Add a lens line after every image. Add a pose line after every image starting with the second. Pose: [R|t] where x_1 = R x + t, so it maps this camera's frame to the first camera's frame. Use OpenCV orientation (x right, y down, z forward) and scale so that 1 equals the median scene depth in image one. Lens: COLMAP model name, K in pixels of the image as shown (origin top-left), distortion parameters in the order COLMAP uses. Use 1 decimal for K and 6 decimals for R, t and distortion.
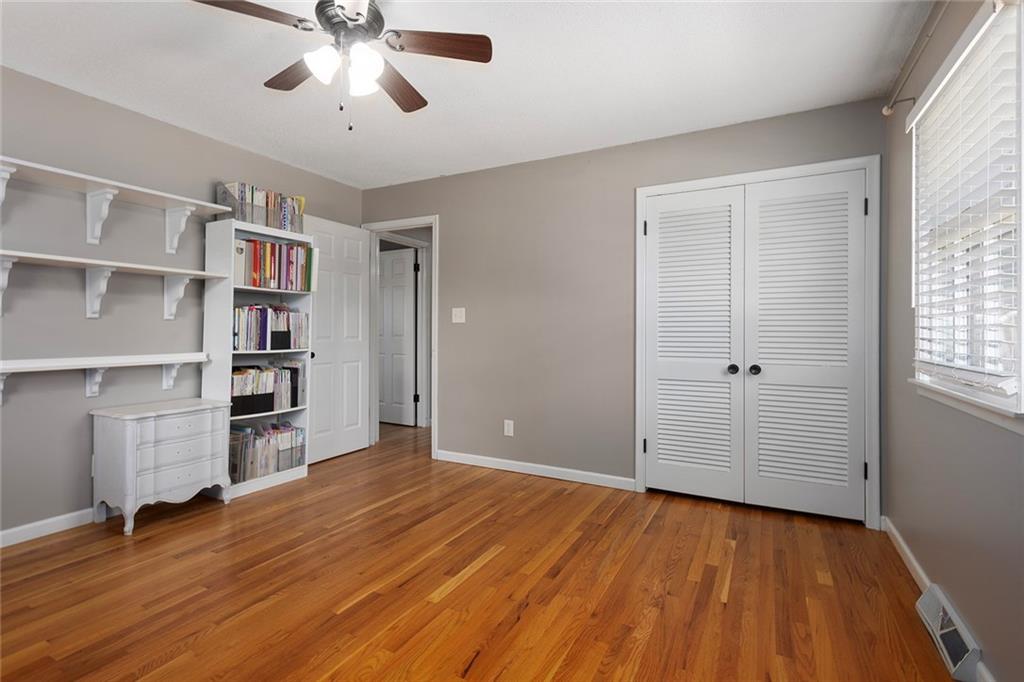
lens RADIAL K [[491.7, 0, 505.7], [0, 491.7, 334.0], [0, 0, 1]] dist [-0.001087, 0.000024]
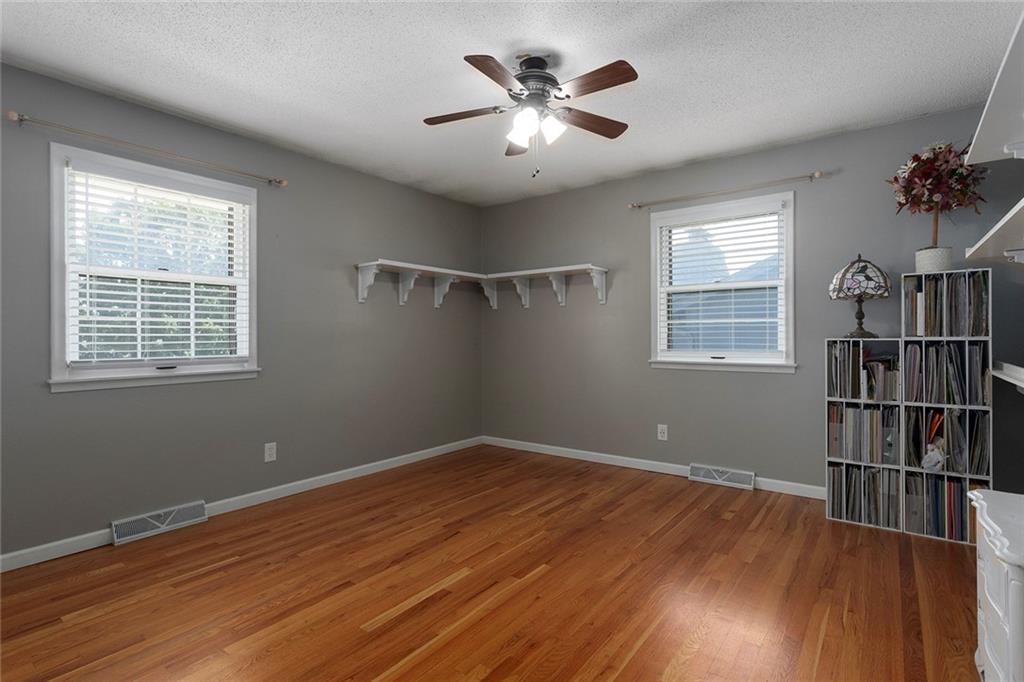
lens RADIAL K [[491.7, 0, 505.7], [0, 491.7, 334.0], [0, 0, 1]] dist [-0.001087, 0.000024]
pose [[-0.986123, 0.002869, 0.165990, -0.419793], [0.003751, 0.999980, 0.005003, -0.018402], [-0.165972, 0.005556, -0.986115, 2.075497]]
